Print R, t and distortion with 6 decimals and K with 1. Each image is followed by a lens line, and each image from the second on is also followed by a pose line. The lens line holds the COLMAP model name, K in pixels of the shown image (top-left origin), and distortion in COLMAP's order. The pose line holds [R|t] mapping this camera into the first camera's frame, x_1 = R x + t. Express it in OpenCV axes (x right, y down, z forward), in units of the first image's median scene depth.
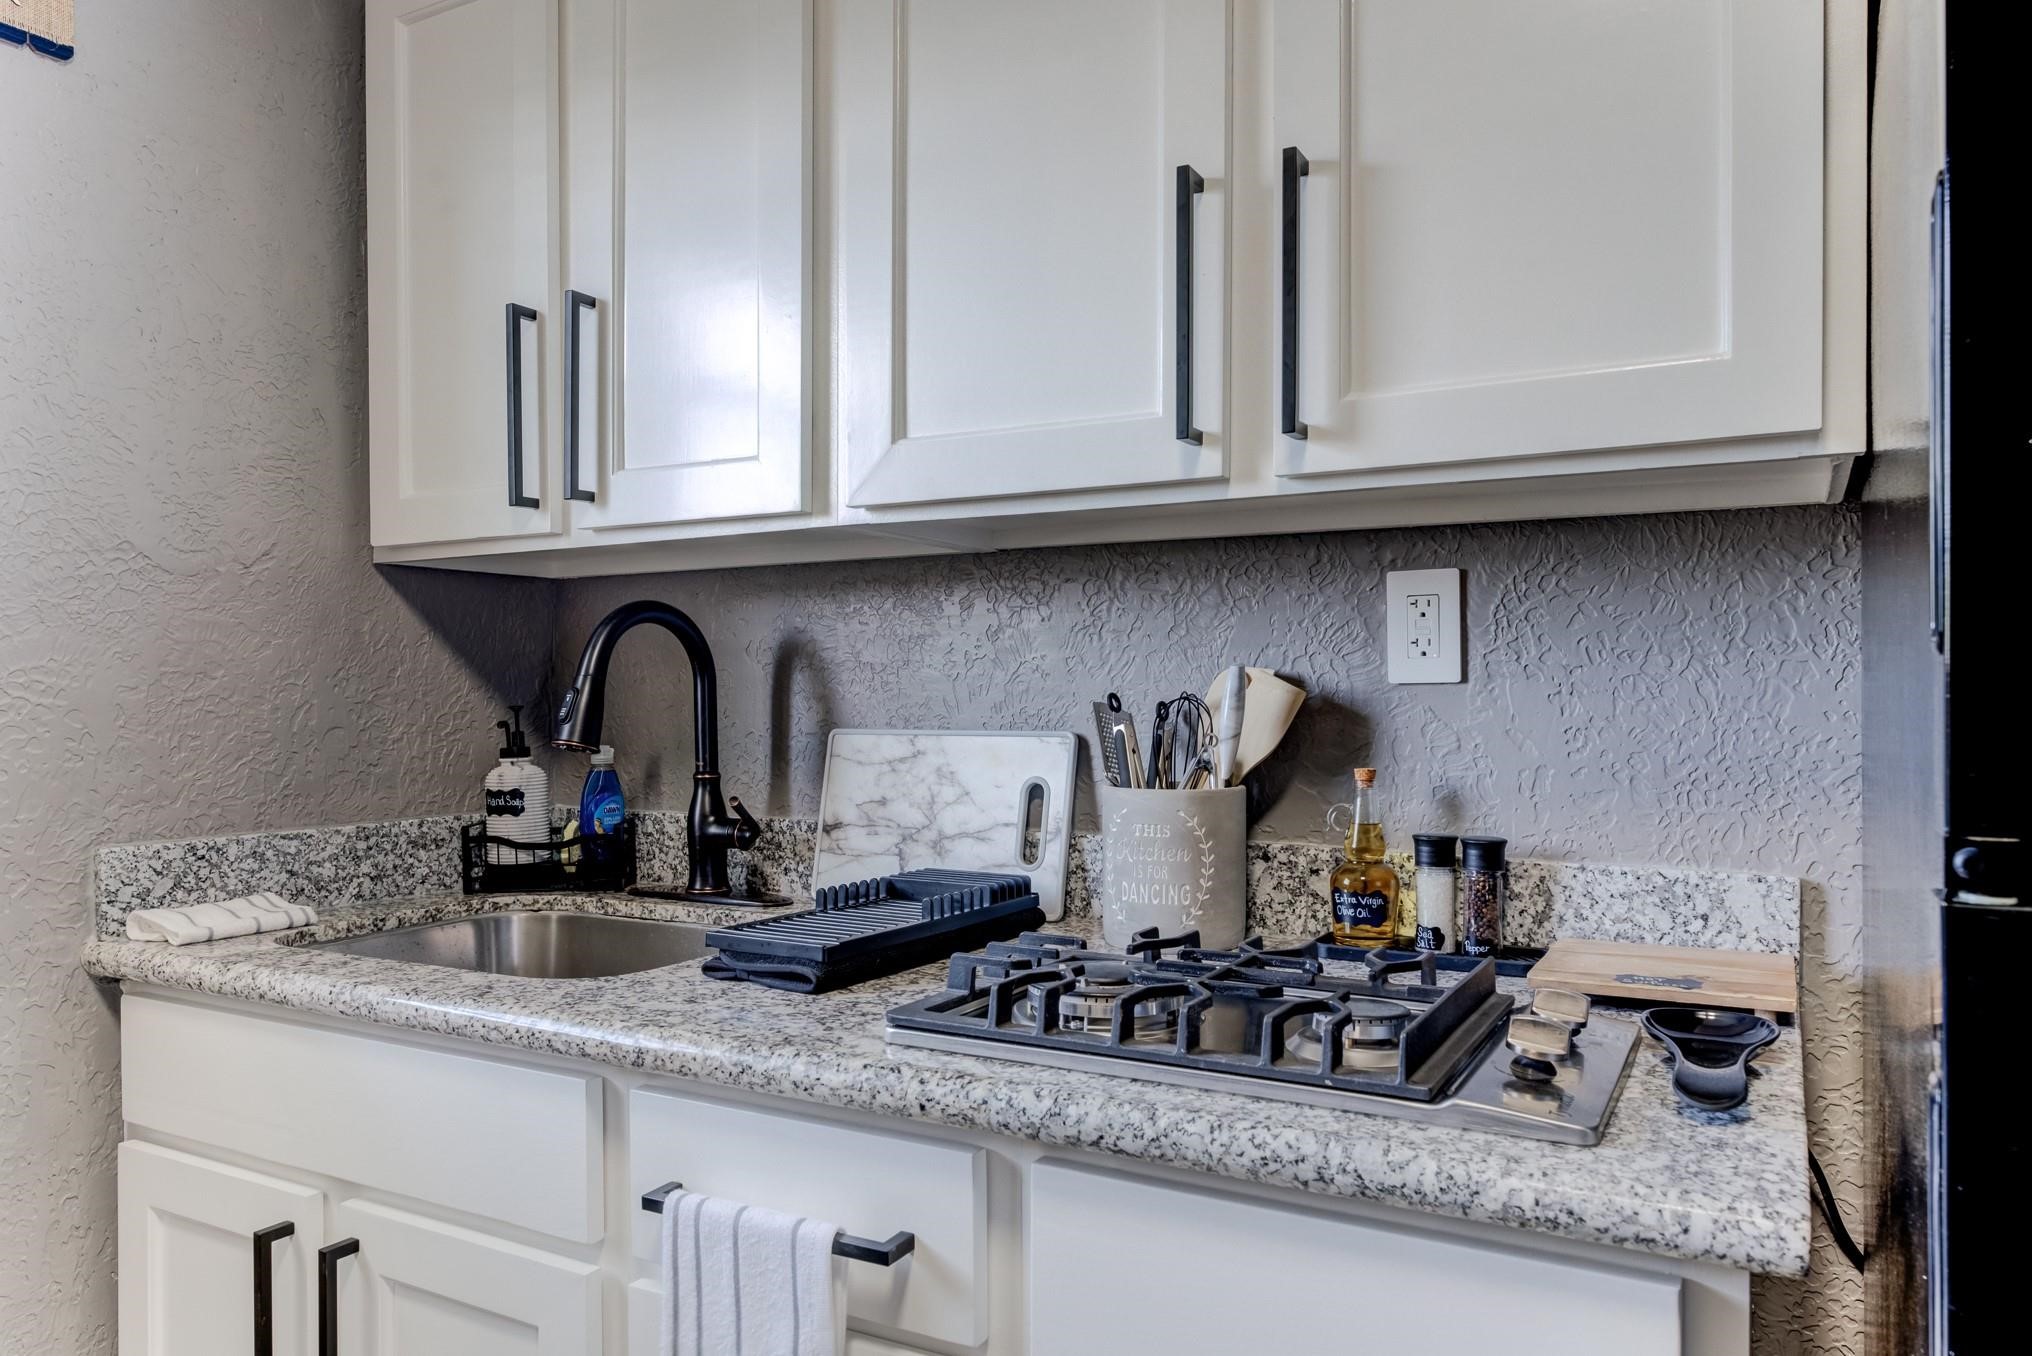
lens RADIAL K [[1359.0, 0, 1021.3], [0, 1359.0, 693.3], [0, 0, 1]] dist [-0.007170, -0.000490]
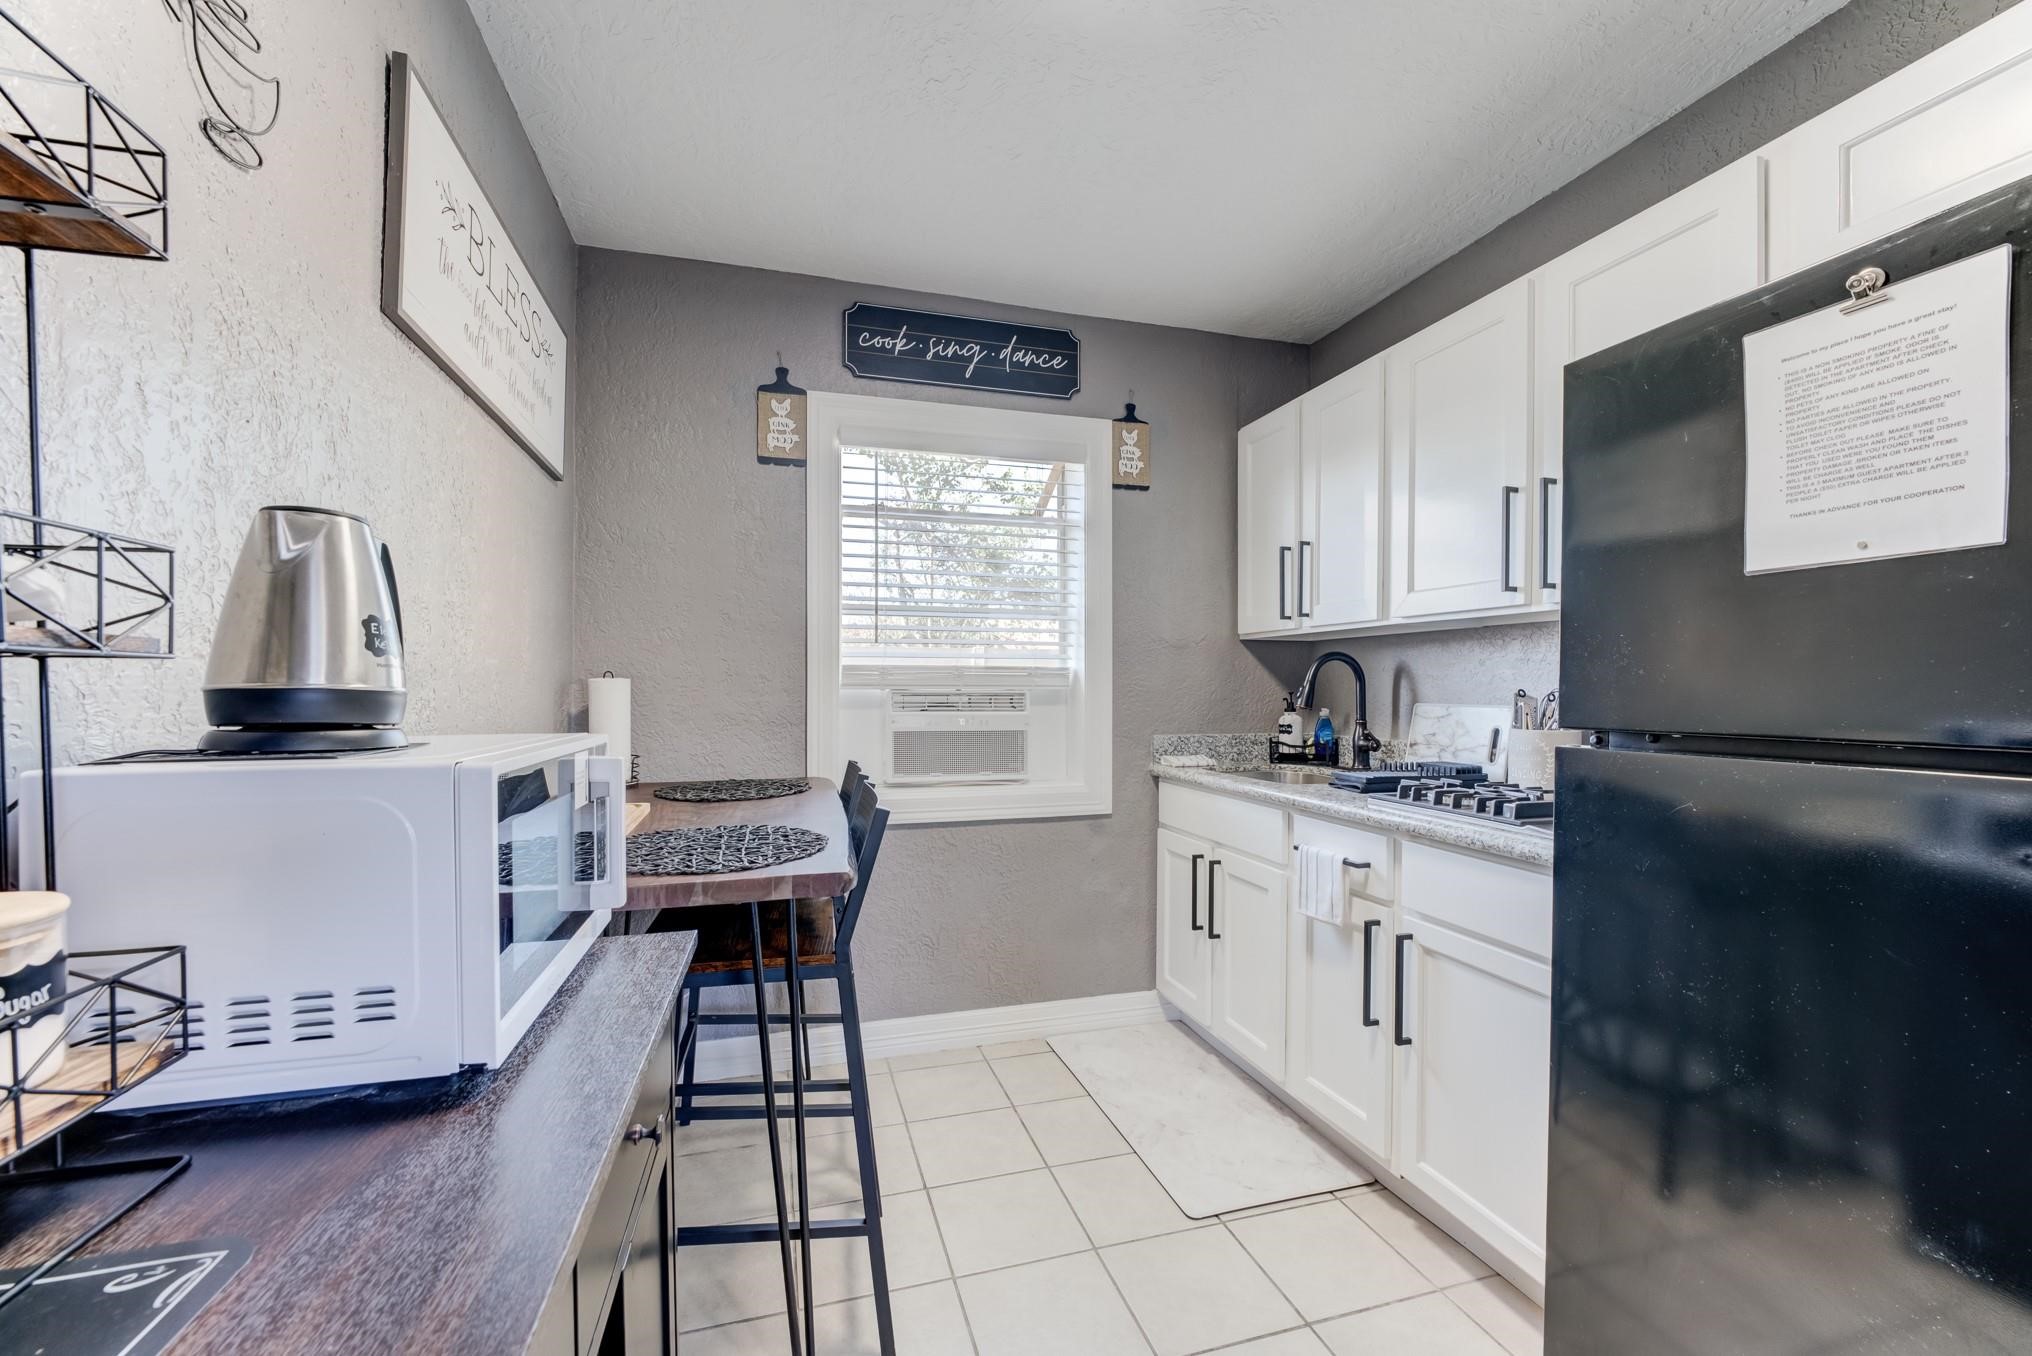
lens RADIAL K [[813.0, 0, 1008.9], [0, 813.0, 698.7], [0, 0, 1]] dist [-0.001186, -0.000136]
pose [[0.708793, 0.016045, -0.705234, 0.364340], [-0.004468, 0.999823, 0.018257, -0.004499], [0.705402, -0.009790, 0.708740, -0.511065]]
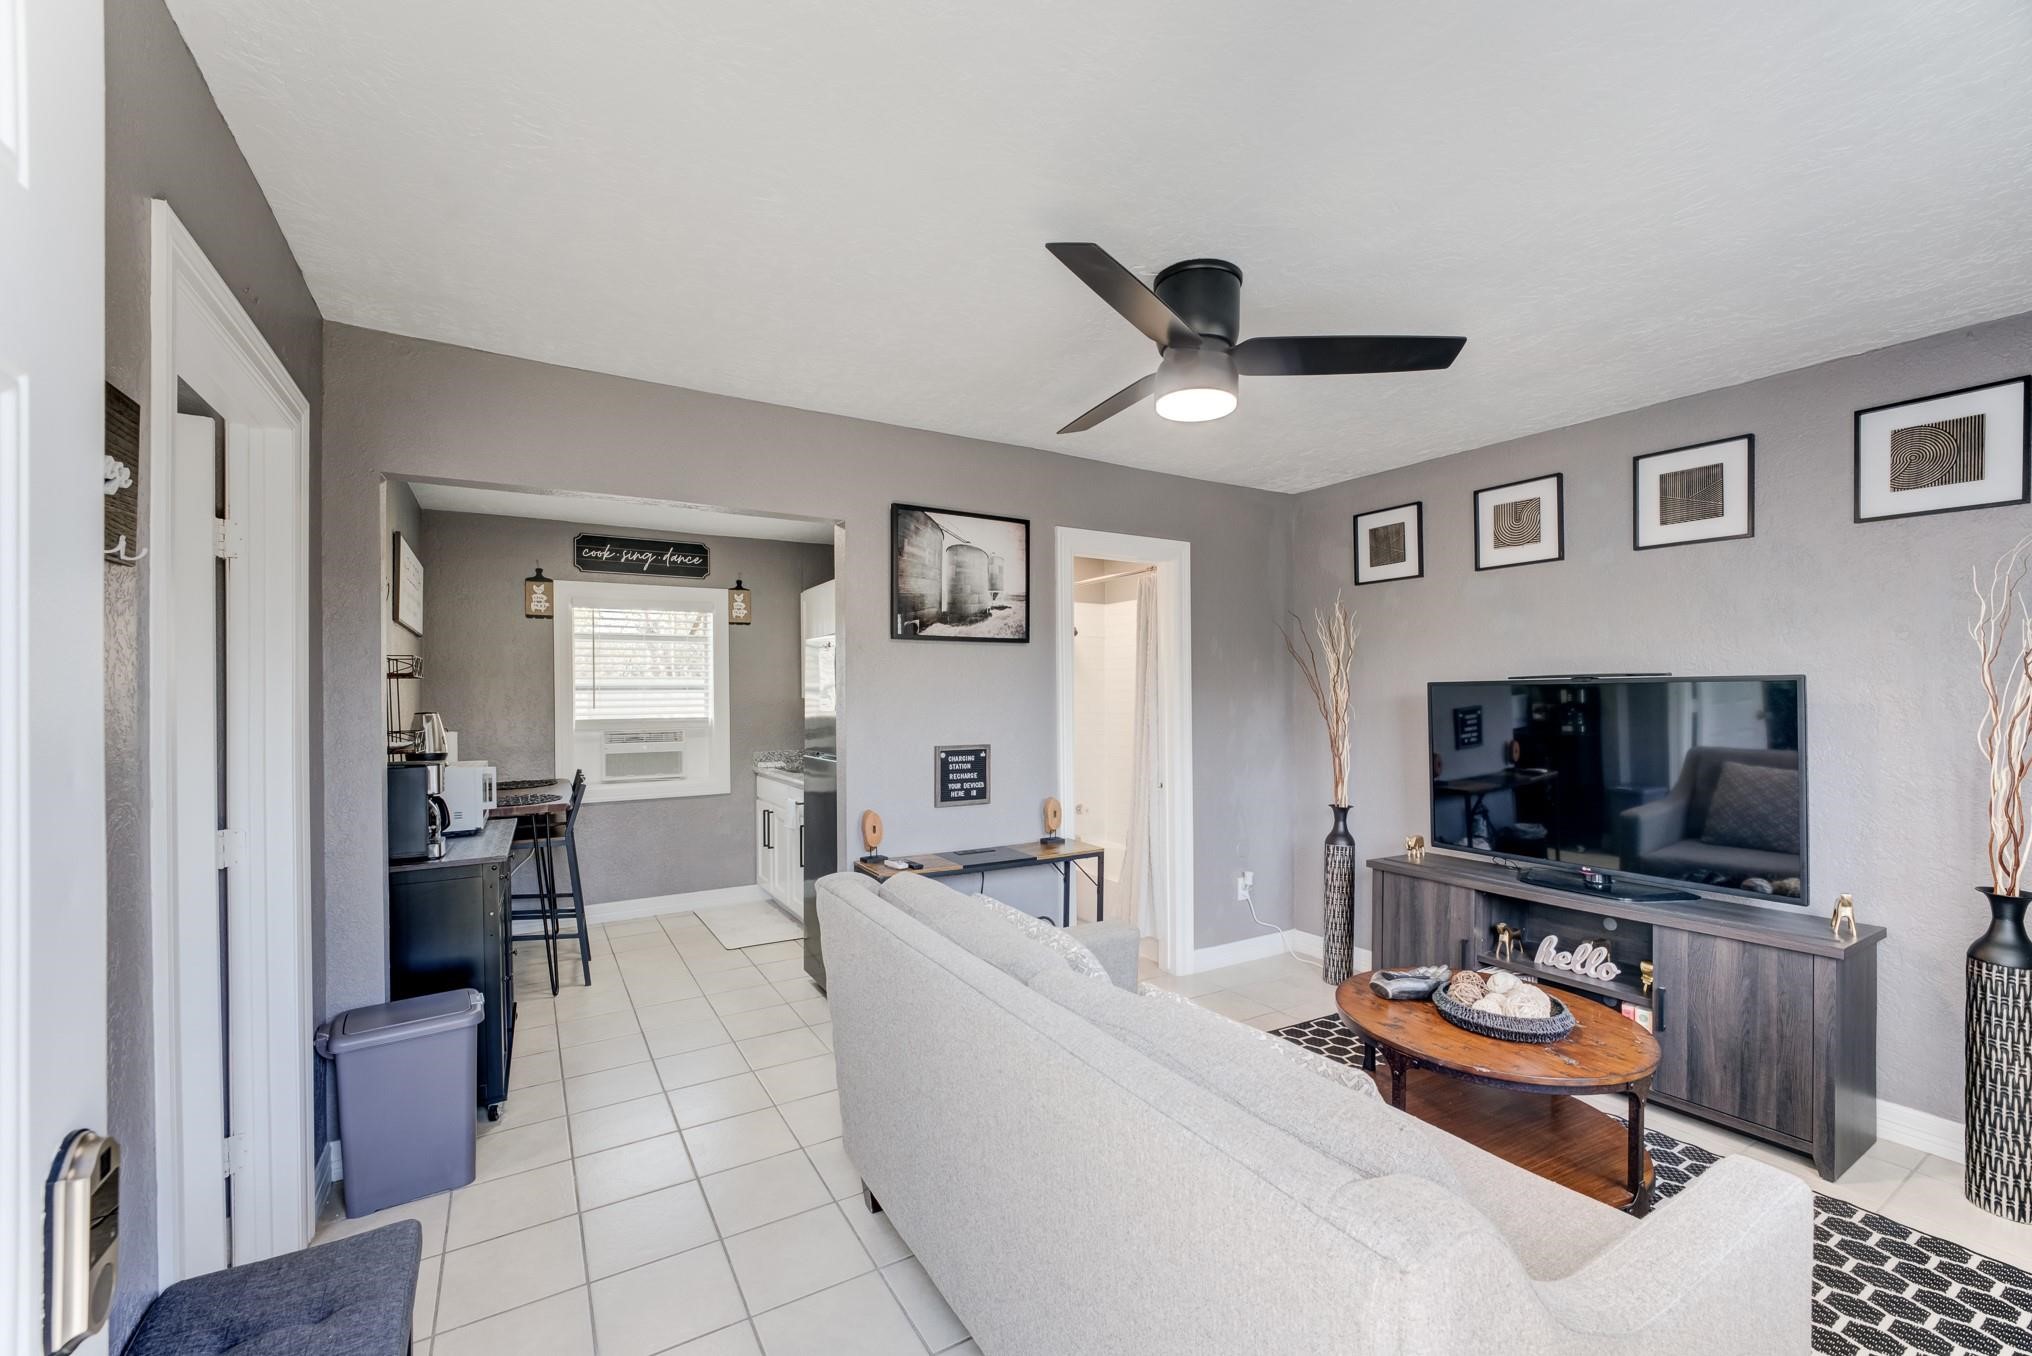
lens RADIAL K [[835.2, 0, 1009.9], [0, 835.2, 692.6], [0, 0, 1]] dist [-0.001879, -0.000181]
pose [[0.863634, -0.000373, -0.504120, 1.900411], [0.004464, 0.999966, 0.006908, -0.149792], [0.504100, -0.008216, 0.863606, -1.434997]]
